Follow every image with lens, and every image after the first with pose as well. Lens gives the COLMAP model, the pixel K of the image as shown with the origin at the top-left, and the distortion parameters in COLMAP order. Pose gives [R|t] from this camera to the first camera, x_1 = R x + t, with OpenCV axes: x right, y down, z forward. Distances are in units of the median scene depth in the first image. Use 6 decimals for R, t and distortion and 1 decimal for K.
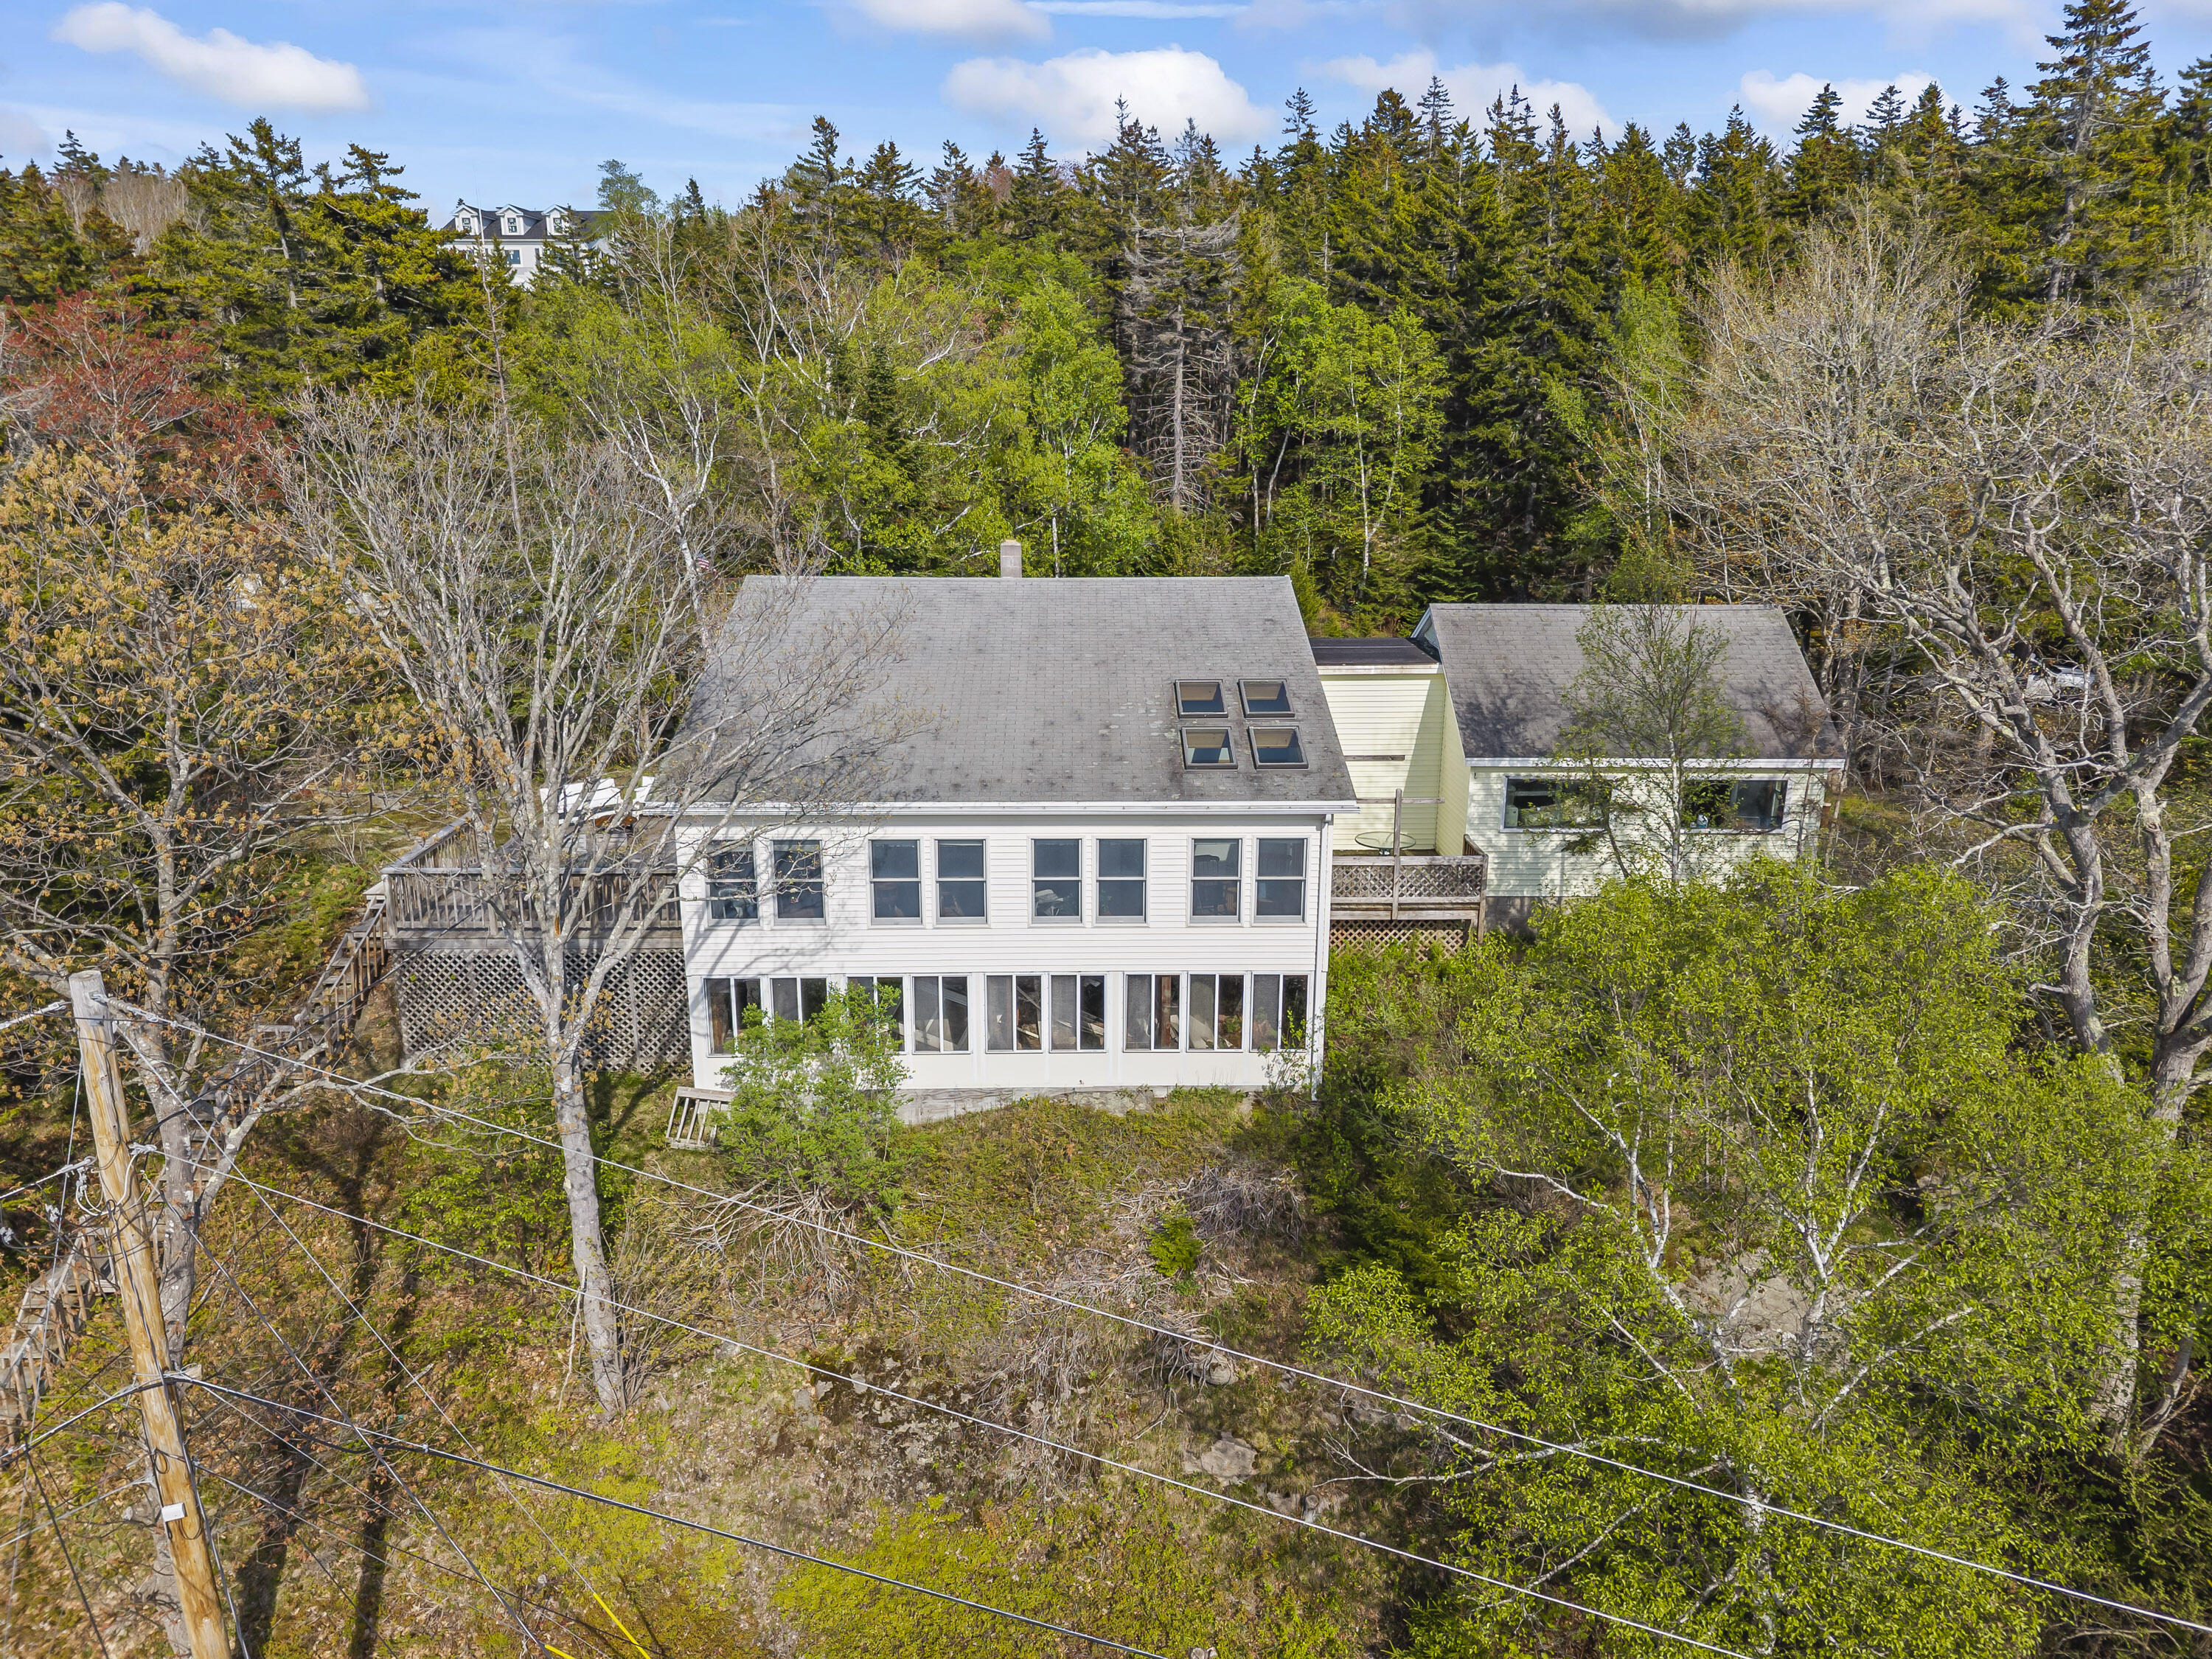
lens RADIAL K [[1472.5, 0, 1108.1], [0, 1472.5, 865.4], [0, 0, 1]] dist [0.001763, 0.000519]
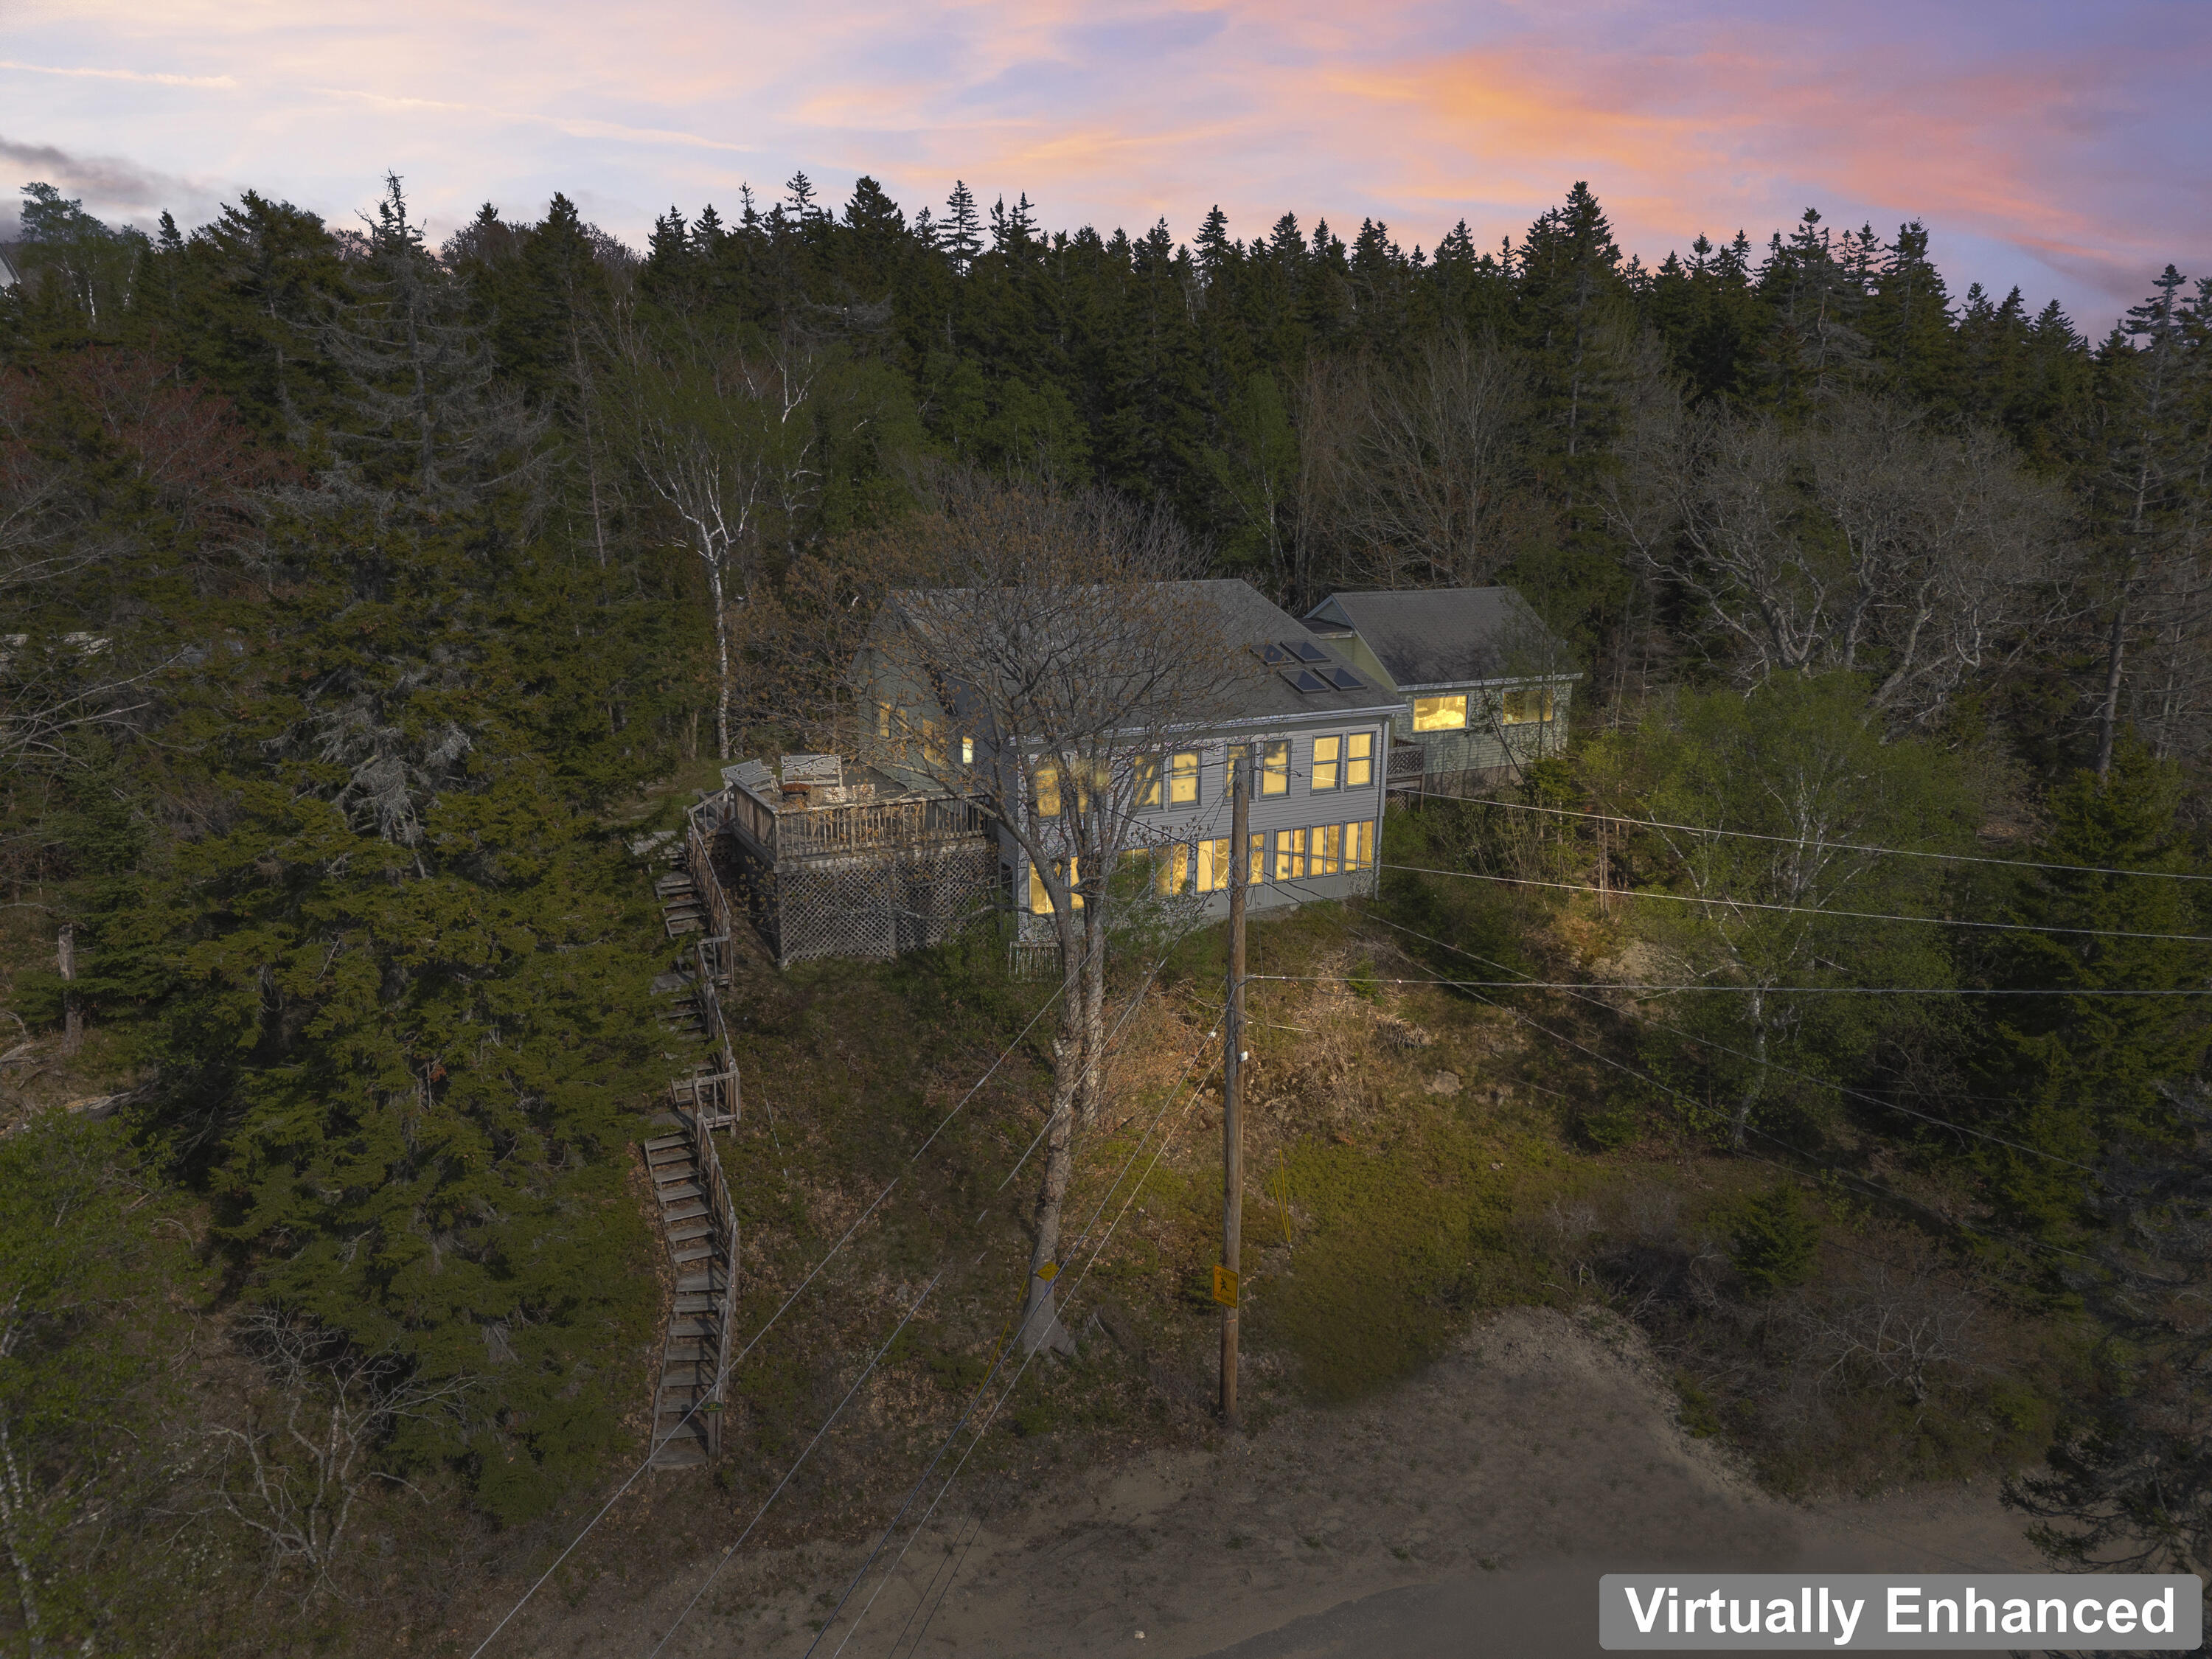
lens RADIAL K [[1472.5, 0, 1108.1], [0, 1472.5, 865.4], [0, 0, 1]] dist [0.001763, 0.000519]
pose [[0.904995, -0.105567, 0.412116, -0.315435], [0.118308, 0.992962, -0.005444, 0.039786], [-0.408640, 0.053683, 0.911115, -0.131985]]
